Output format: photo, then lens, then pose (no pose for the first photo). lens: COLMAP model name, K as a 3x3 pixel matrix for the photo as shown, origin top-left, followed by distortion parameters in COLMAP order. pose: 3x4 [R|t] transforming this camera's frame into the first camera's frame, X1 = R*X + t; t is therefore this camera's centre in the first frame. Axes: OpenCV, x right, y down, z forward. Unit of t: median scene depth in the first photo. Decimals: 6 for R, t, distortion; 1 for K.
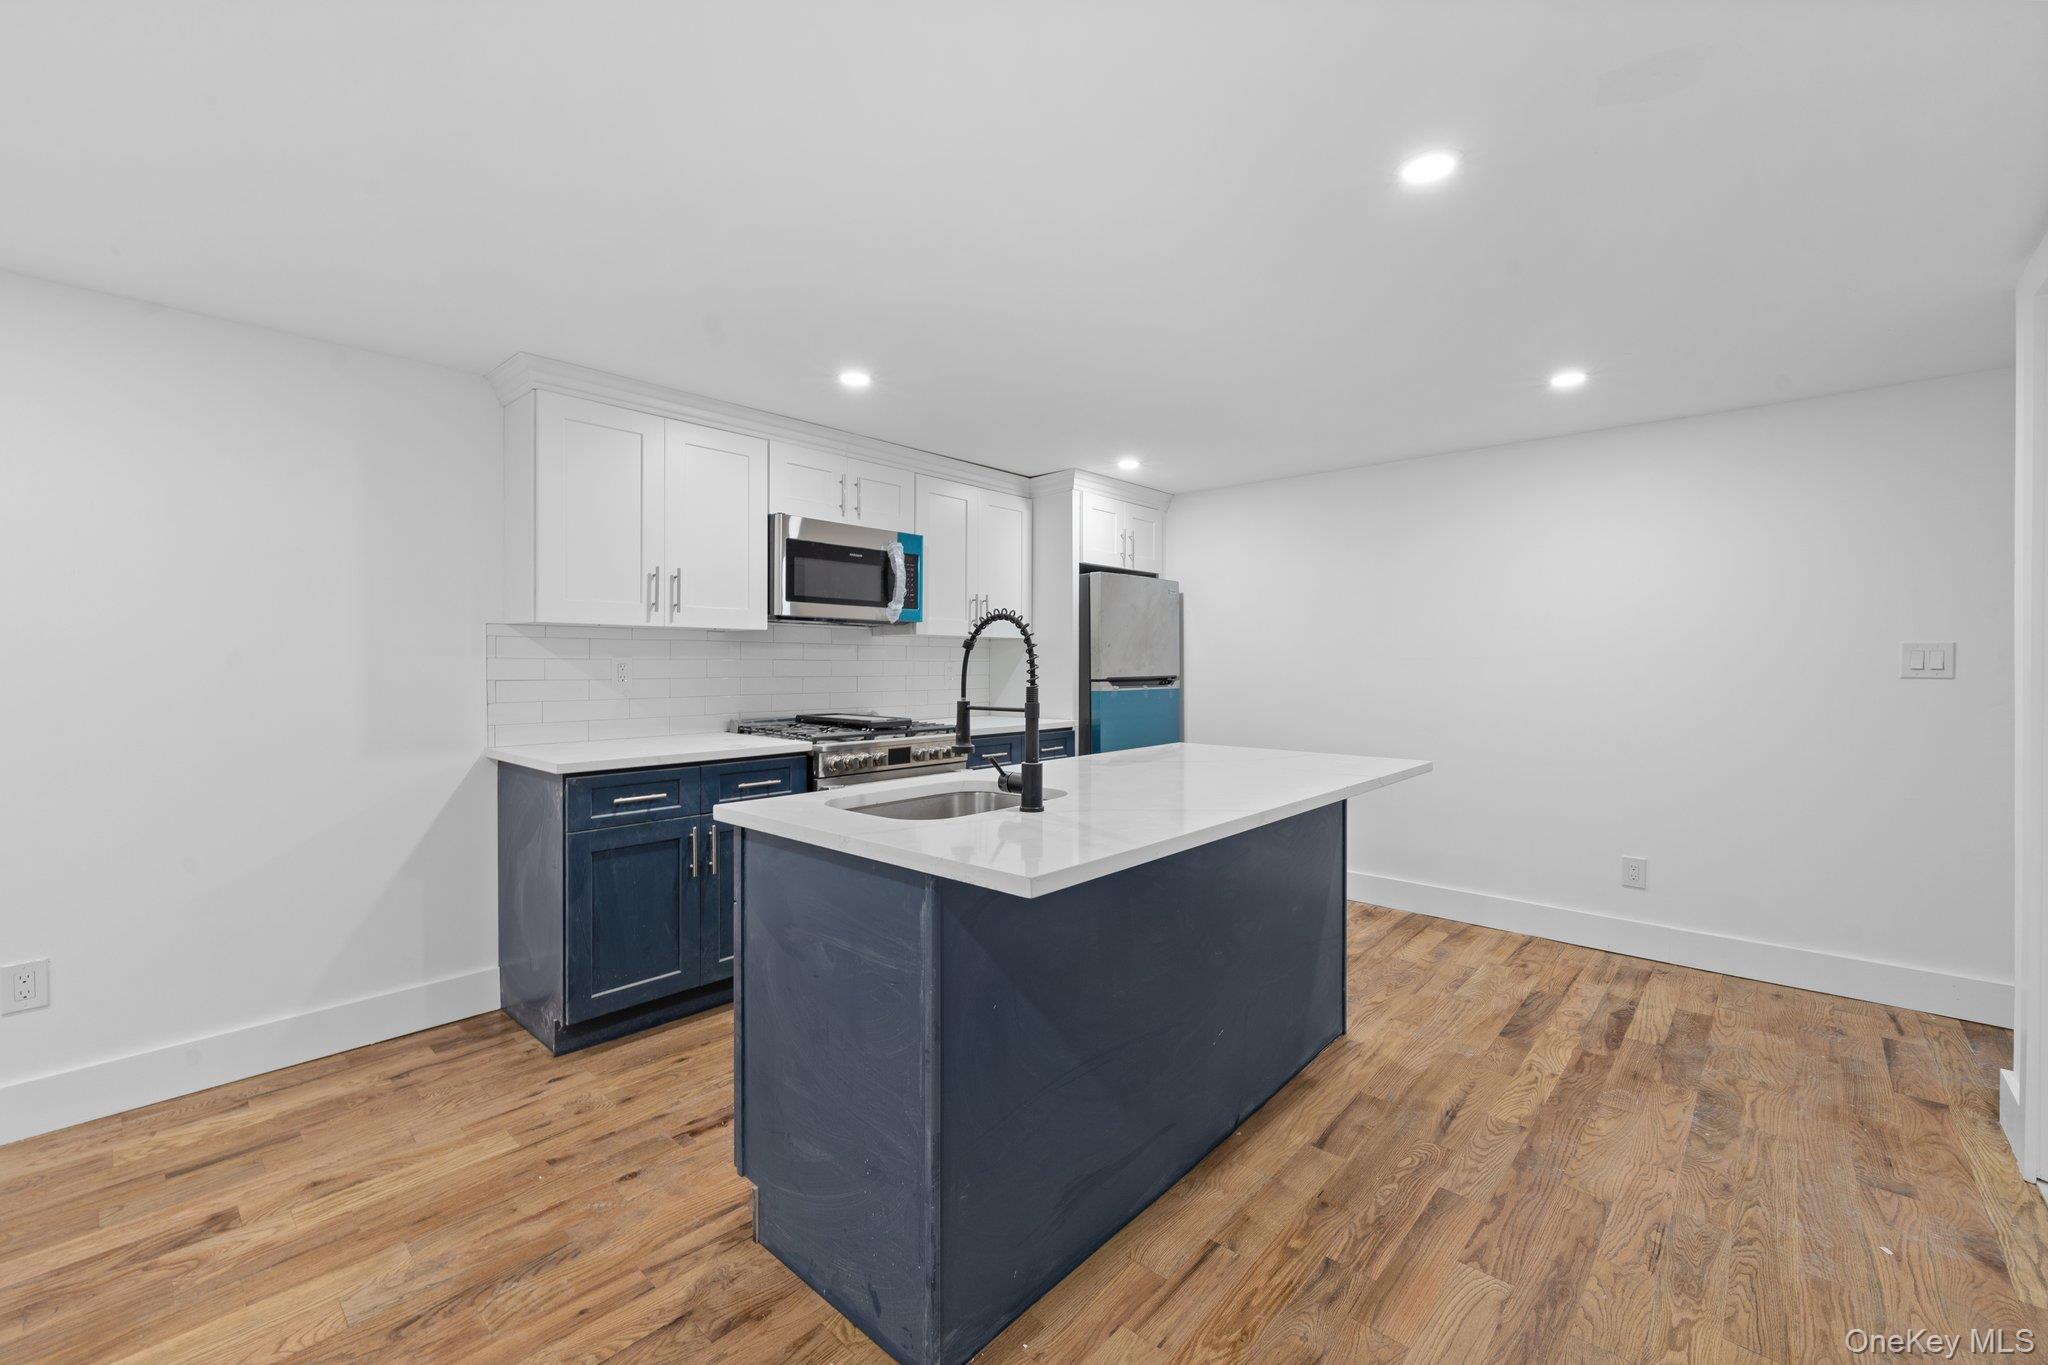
lens RADIAL K [[830.9, 0, 1020.5], [0, 830.9, 685.5], [0, 0, 1]] dist [0.003751, -0.000116]
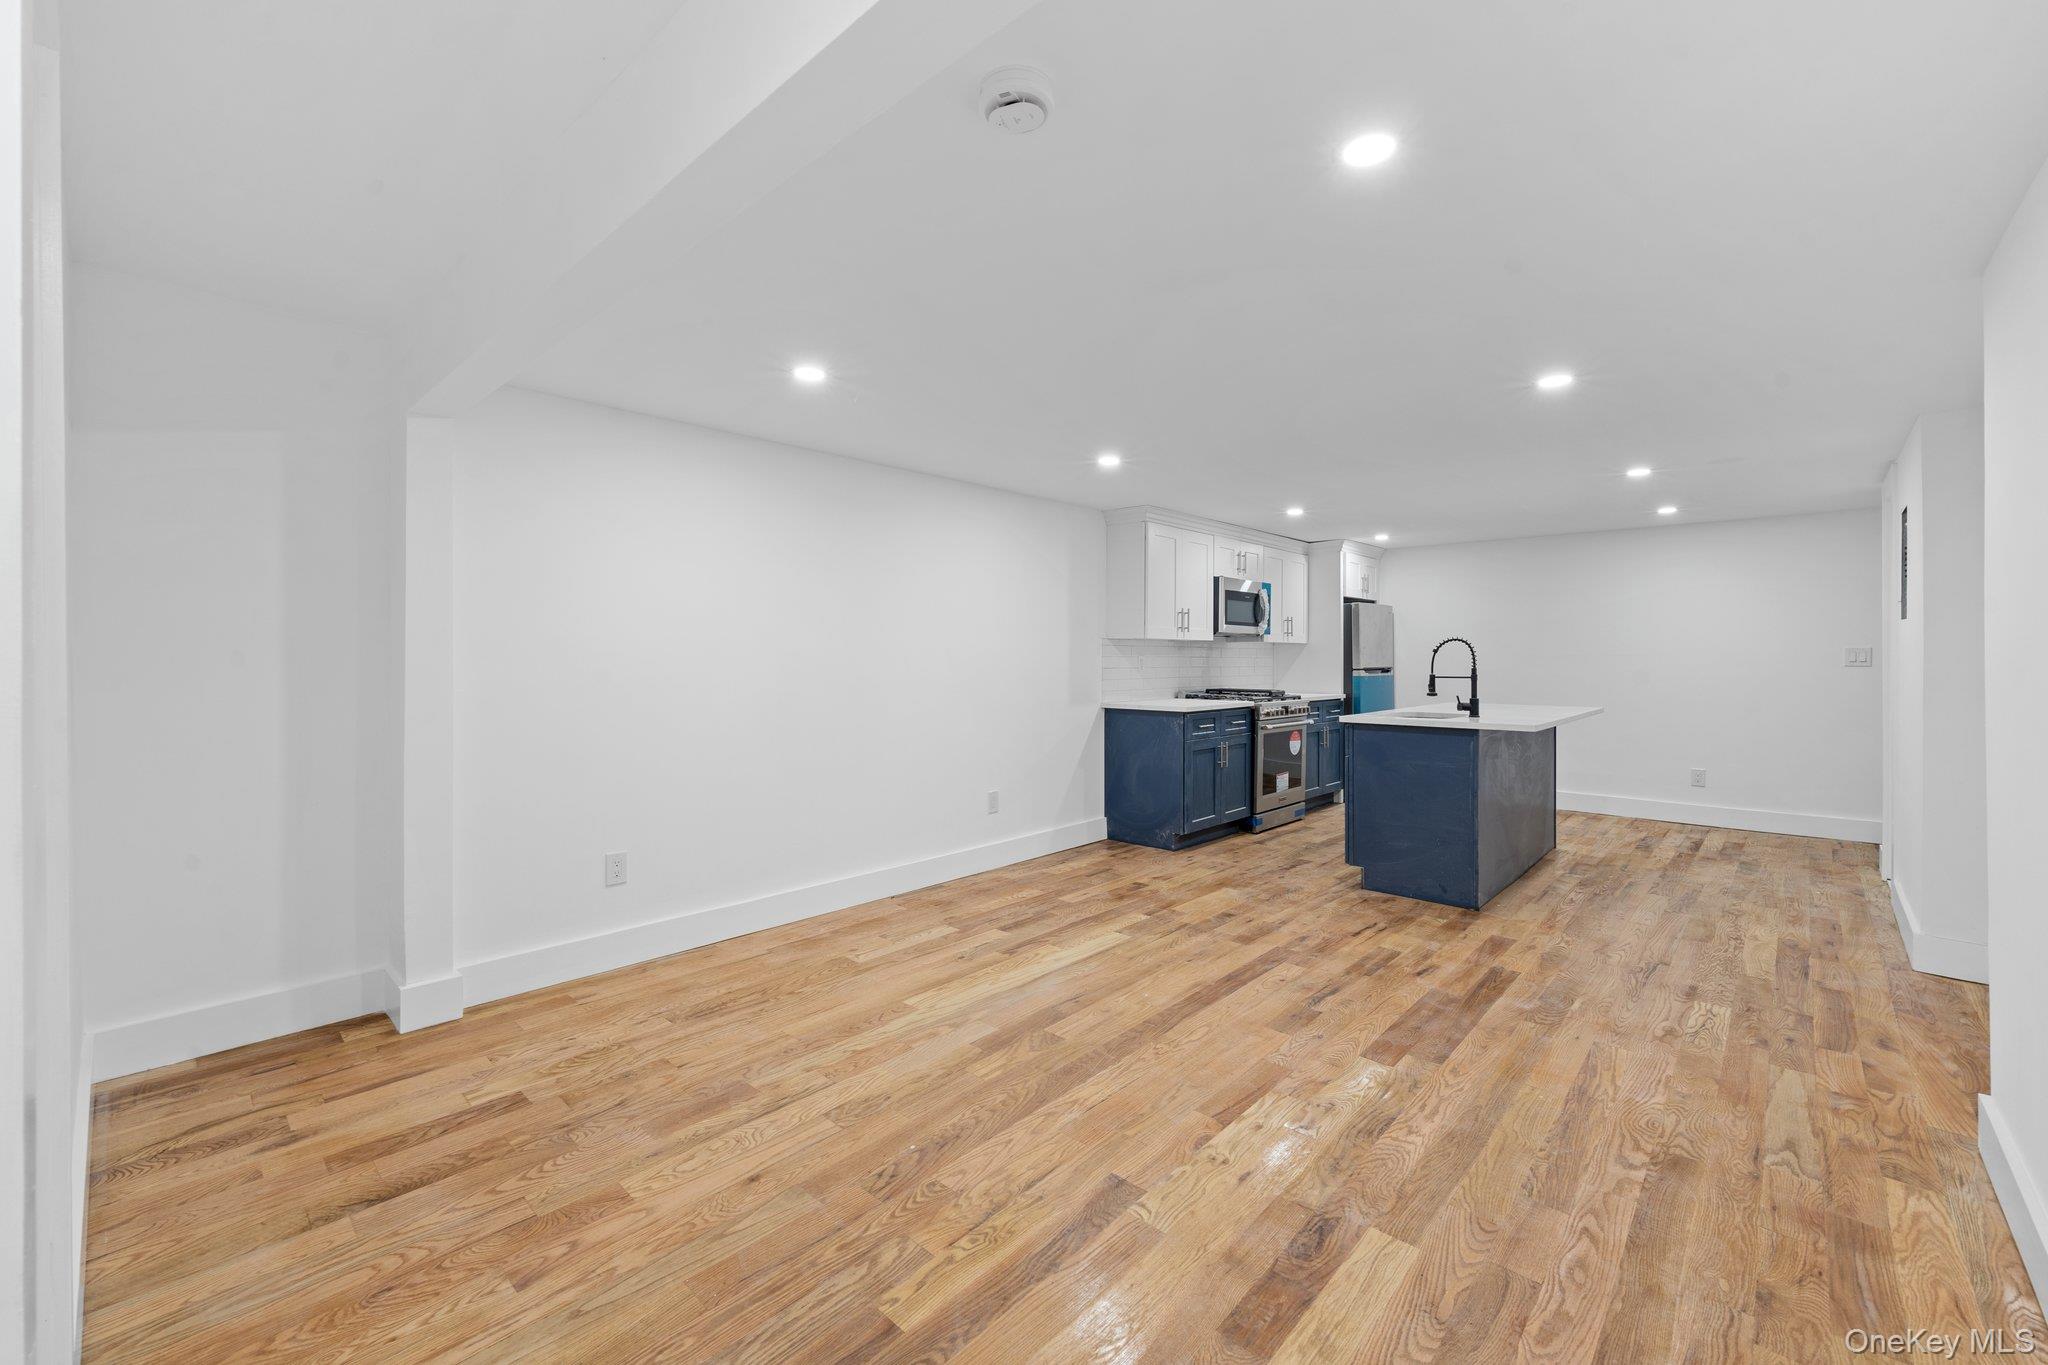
lens RADIAL K [[830.9, 0, 1027.6], [0, 830.9, 667.5], [0, 0, 1]] dist [0.003751, -0.000116]
pose [[0.999959, -0.000596, -0.009064, -0.696925], [0.000451, 0.999873, -0.015916, 0.020614], [0.009072, 0.015911, 0.999832, -0.815124]]
